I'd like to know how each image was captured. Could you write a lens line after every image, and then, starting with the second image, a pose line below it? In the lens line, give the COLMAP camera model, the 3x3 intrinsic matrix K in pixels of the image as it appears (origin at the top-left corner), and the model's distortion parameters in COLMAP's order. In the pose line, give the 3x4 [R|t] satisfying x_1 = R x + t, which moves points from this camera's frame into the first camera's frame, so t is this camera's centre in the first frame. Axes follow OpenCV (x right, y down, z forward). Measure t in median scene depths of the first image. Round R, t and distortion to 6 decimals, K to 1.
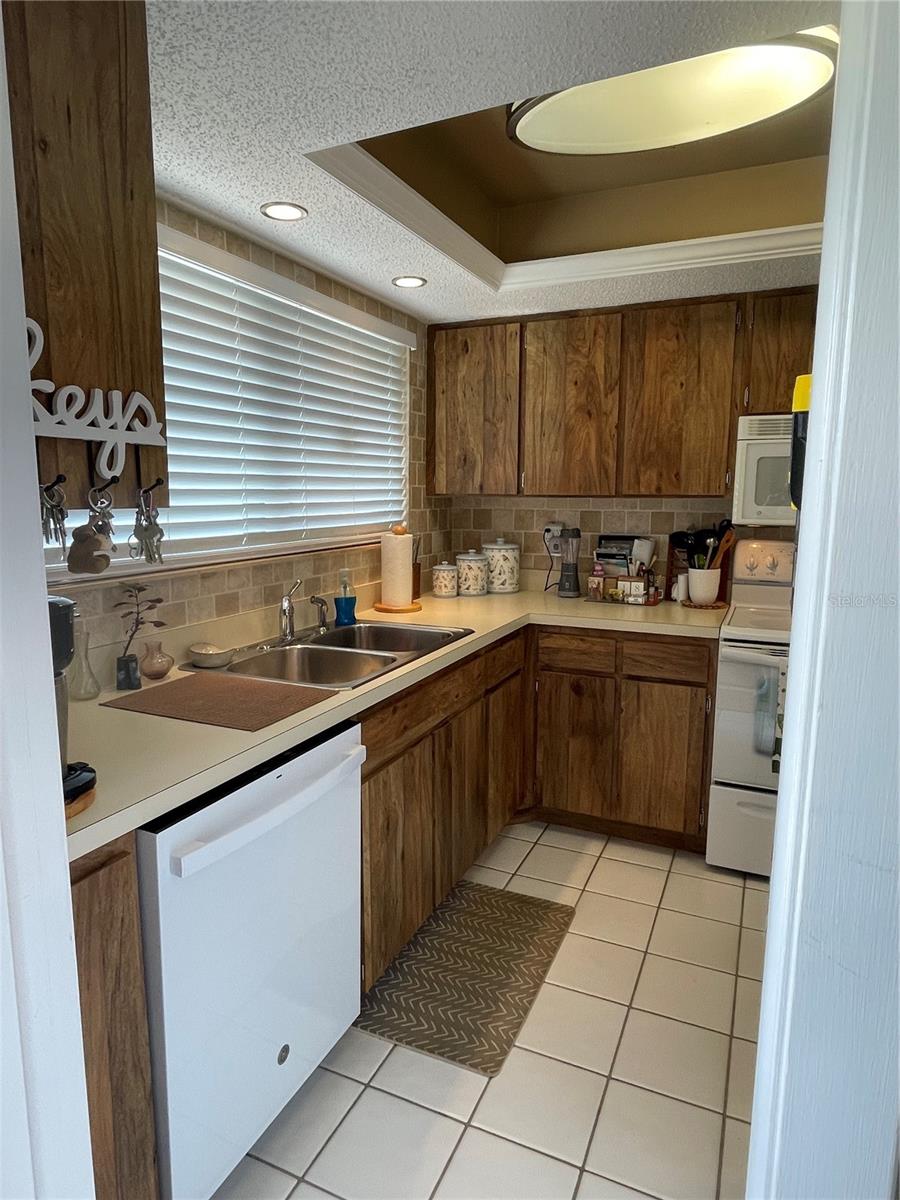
lens RADIAL K [[720.2, 0, 450.0], [0, 720.2, 600.0], [0, 0, 1]] dist [0.050282, -0.000185]
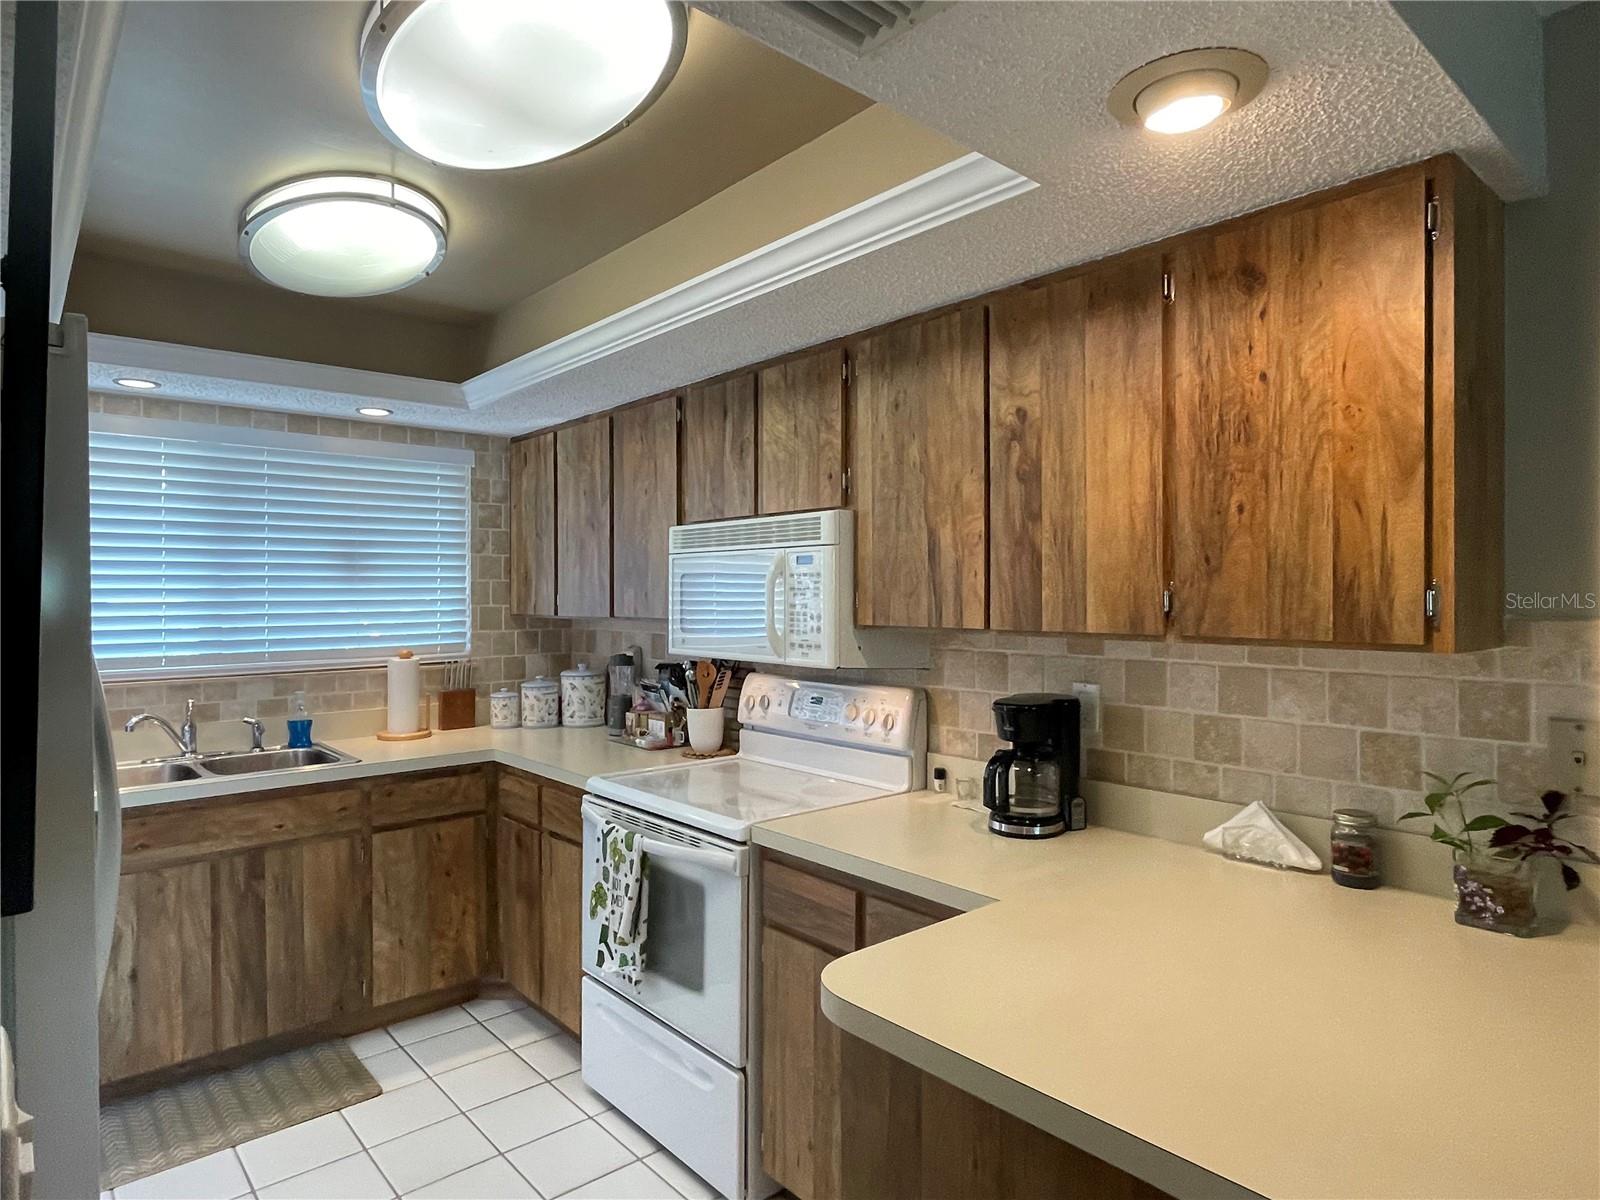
lens RADIAL K [[922.5, 0, 800.0], [0, 922.5, 600.0], [0, 0, 1]] dist [0.003944, -0.001624]
pose [[0.909357, -0.008033, -0.415940, 0.918730], [-0.054033, 0.989064, -0.137231, -0.027531], [0.412493, 0.147266, 0.898978, 0.107194]]
